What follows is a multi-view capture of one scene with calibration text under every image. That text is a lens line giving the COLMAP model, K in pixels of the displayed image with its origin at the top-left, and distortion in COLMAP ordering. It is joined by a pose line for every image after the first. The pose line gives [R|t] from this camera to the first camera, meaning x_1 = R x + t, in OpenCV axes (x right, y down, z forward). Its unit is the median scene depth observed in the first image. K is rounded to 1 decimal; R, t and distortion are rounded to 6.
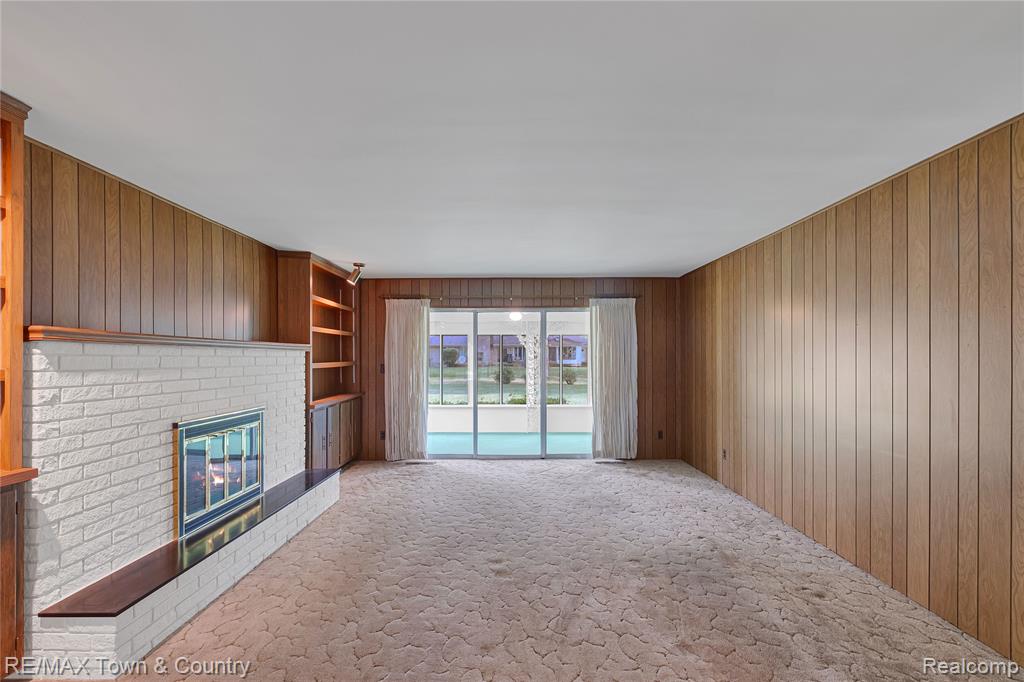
lens RADIAL K [[455.2, 0, 511.1], [0, 455.2, 350.3], [0, 0, 1]] dist [0.000902, -0.006690]
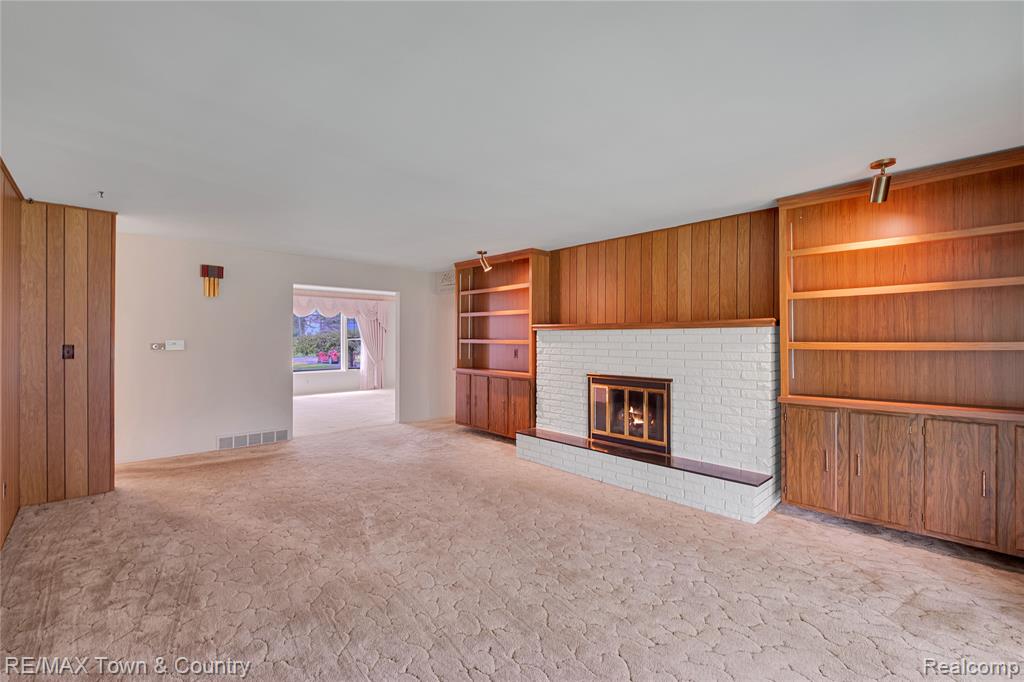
lens RADIAL K [[433.6, 0, 514.3], [0, 433.6, 335.8], [0, 0, 1]] dist [0.000781, -0.006154]
pose [[-0.716770, -0.001061, -0.697309, 0.394599], [0.014943, 0.999746, -0.016881, 0.024175], [0.697150, -0.022520, -0.716572, 1.225536]]
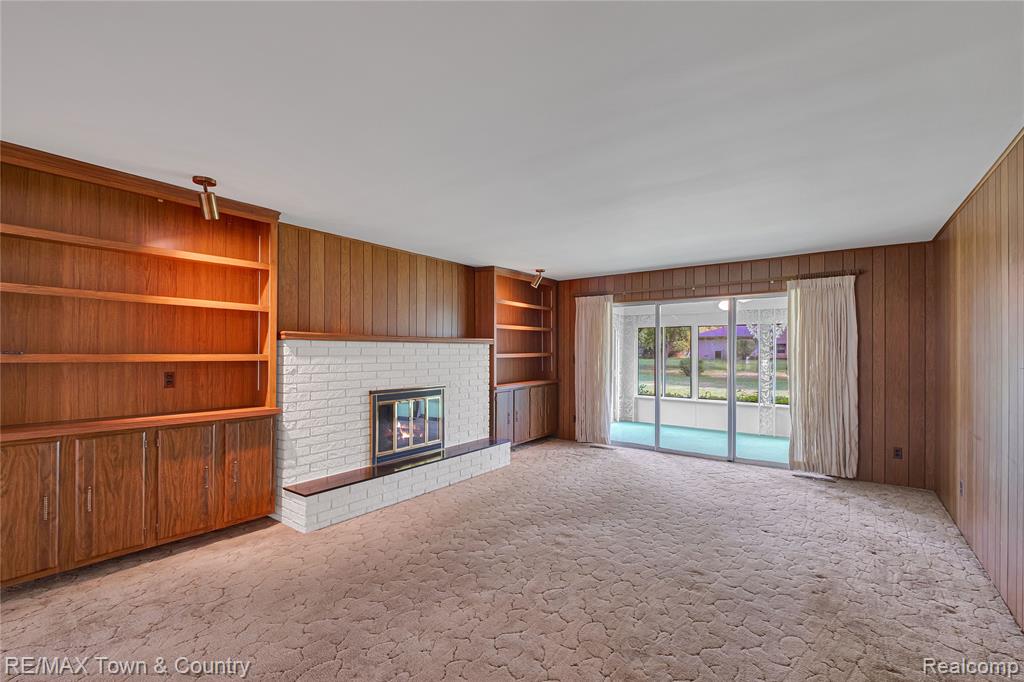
lens RADIAL K [[441.8, 0, 514.6], [0, 441.8, 340.6], [0, 0, 1]] dist [0.001773, -0.006293]
pose [[0.804130, -0.008402, -0.594394, 0.339629], [0.005602, 0.999963, -0.006556, 0.000508], [0.594427, 0.001942, 0.804147, 0.046536]]
